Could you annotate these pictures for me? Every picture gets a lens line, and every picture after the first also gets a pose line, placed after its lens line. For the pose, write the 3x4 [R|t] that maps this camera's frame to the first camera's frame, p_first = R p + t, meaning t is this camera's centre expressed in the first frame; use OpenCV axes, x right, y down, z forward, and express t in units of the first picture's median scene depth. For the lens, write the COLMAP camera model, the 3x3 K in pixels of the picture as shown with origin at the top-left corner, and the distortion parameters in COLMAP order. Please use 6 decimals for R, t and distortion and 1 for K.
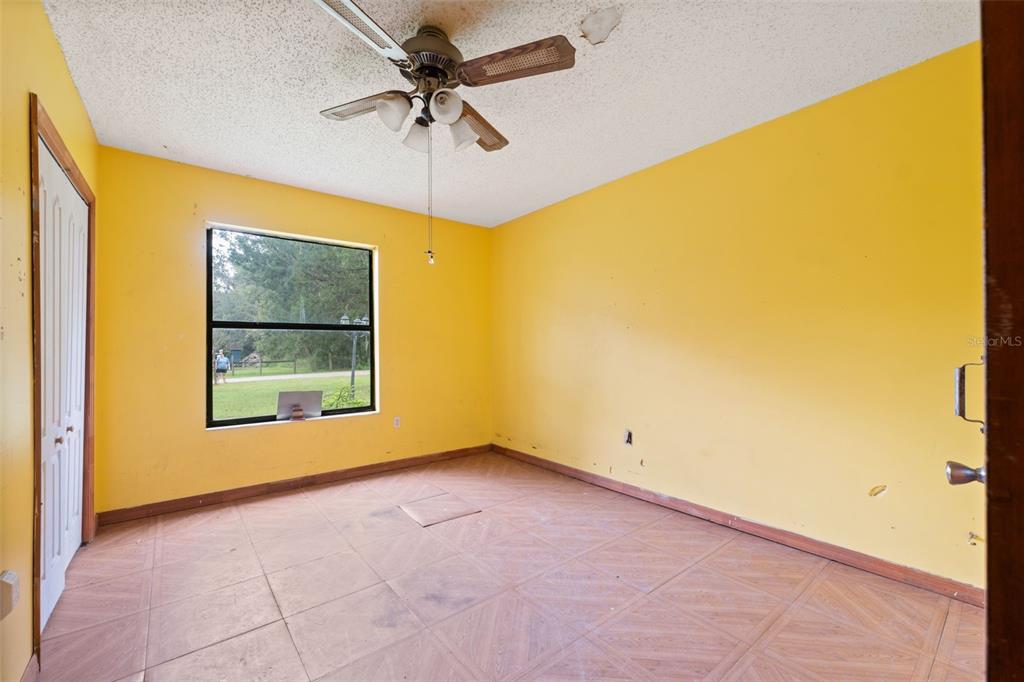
lens RADIAL K [[419.1, 0, 512.0], [0, 419.1, 341.0], [0, 0, 1]] dist [-0.000037, 0.000062]
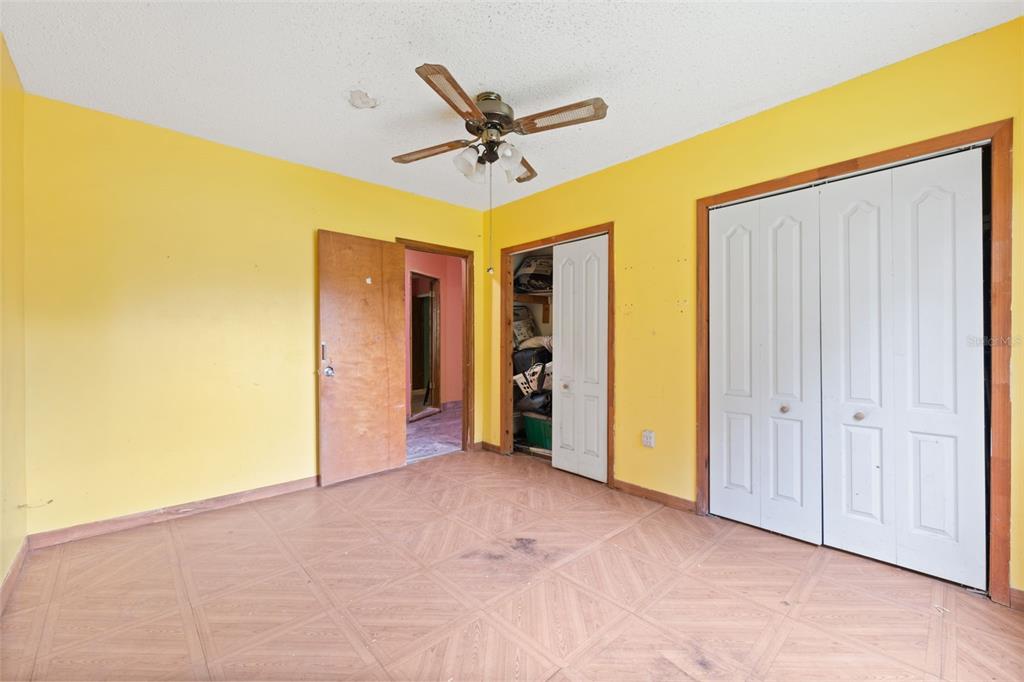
lens RADIAL K [[419.1, 0, 512.0], [0, 419.1, 341.0], [0, 0, 1]] dist [-0.000037, 0.000062]
pose [[-0.997566, 0.004779, -0.069564, -0.138949], [0.005910, 0.999854, -0.016058, 0.039349], [0.069477, -0.016430, -0.997448, 1.957492]]
